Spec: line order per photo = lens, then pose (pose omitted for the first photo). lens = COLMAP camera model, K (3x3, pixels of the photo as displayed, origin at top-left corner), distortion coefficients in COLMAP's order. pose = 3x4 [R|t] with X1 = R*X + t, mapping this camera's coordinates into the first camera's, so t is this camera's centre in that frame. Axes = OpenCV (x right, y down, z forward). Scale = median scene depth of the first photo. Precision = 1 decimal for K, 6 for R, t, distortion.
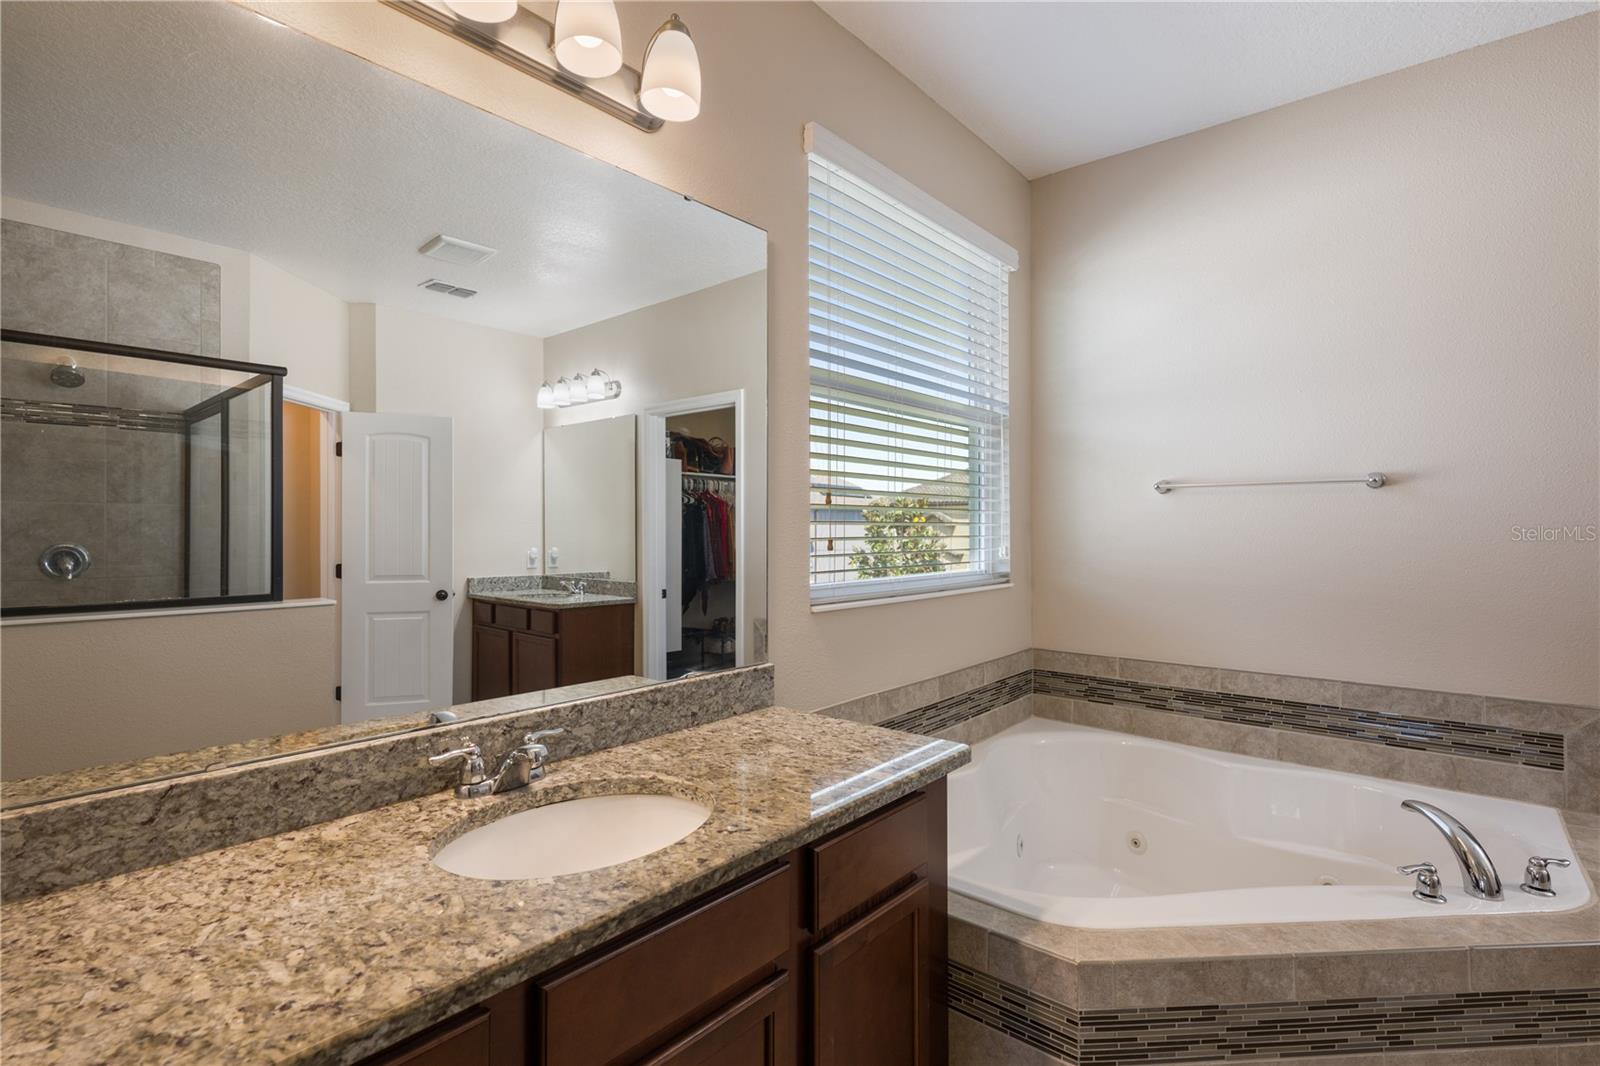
lens RADIAL K [[758.1, 0, 800.0], [0, 758.1, 533.0], [0, 0, 1]] dist [0.001573, 0.000477]
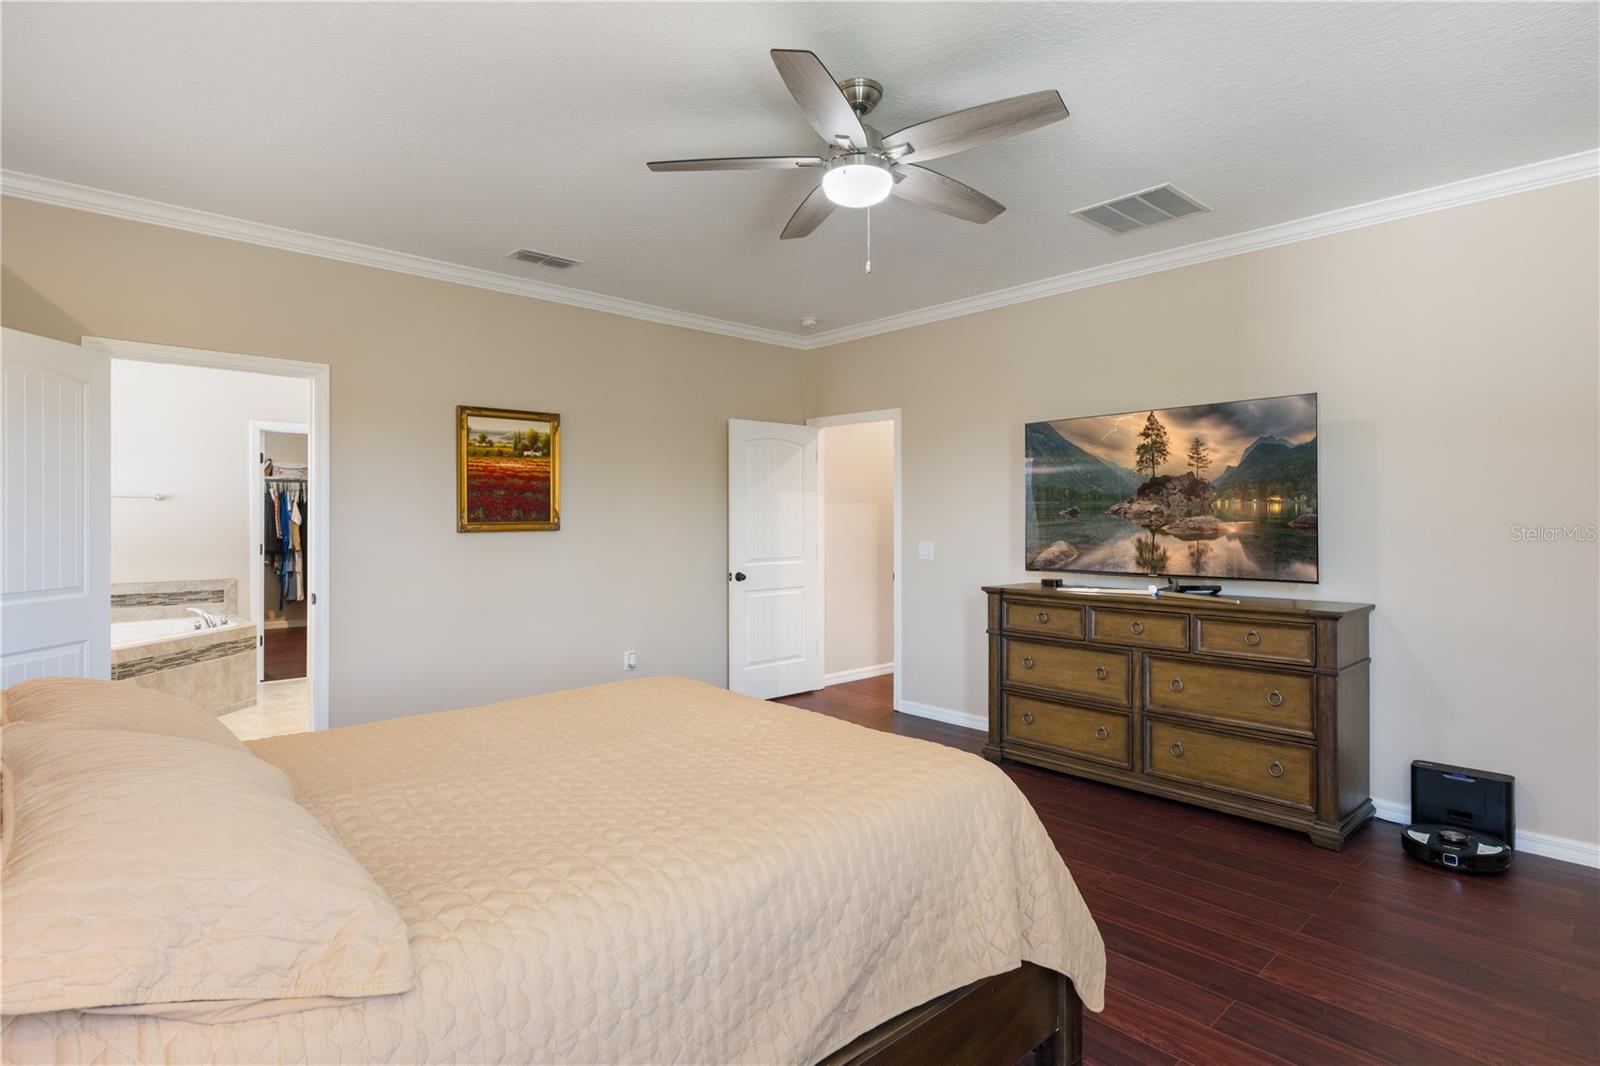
lens RADIAL K [[828.7, 0, 800.1], [0, 828.7, 517.5], [0, 0, 1]] dist [0.001285, 0.000134]
pose [[0.117252, 0.008919, 0.993062, -2.742016], [-0.002584, 0.999959, -0.008676, 0.021526], [-0.993099, -0.001549, 0.117270, -2.262063]]
